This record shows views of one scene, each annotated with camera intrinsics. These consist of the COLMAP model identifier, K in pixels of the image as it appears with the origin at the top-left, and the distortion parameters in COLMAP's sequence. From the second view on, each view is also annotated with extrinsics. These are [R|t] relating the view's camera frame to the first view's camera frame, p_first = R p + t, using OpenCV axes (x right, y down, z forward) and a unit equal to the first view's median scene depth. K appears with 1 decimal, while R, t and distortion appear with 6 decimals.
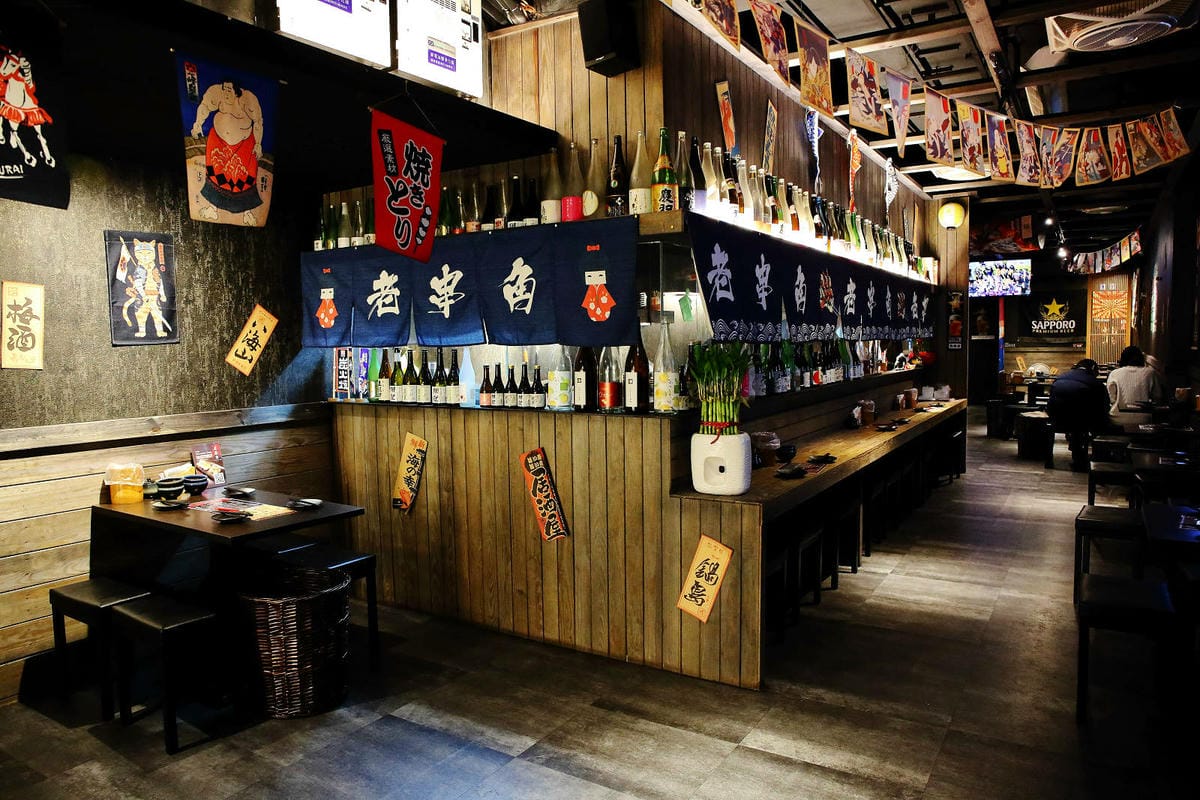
lens RADIAL K [[781.0, 0, 591.8], [0, 781.0, 405.7], [0, 0, 1]] dist [-0.056979, 0.015061]
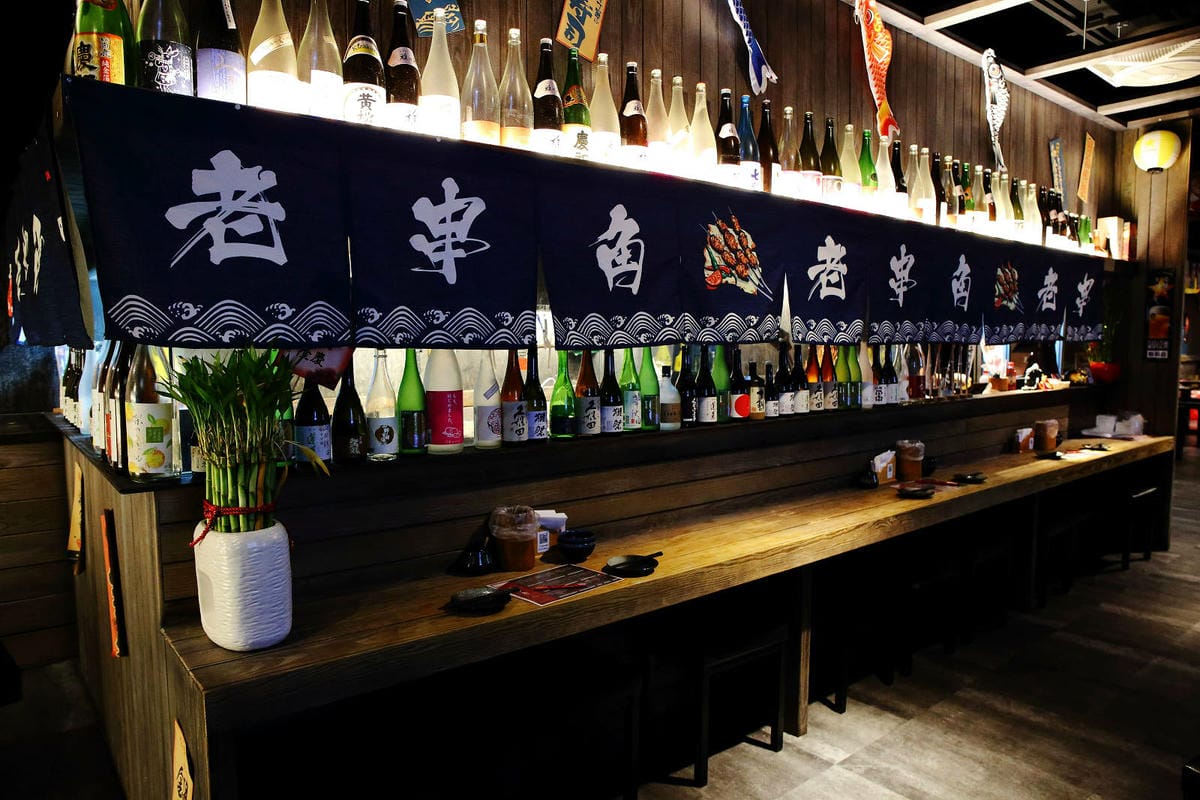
lens RADIAL K [[781.0, 0, 593.3], [0, 781.0, 400.8], [0, 0, 1]] dist [-0.056979, 0.015061]
pose [[0.948611, 0.044318, -0.313325, 0.348038], [-0.042921, 0.999014, 0.011359, -0.039377], [0.313520, 0.002673, 0.949578, 0.382962]]
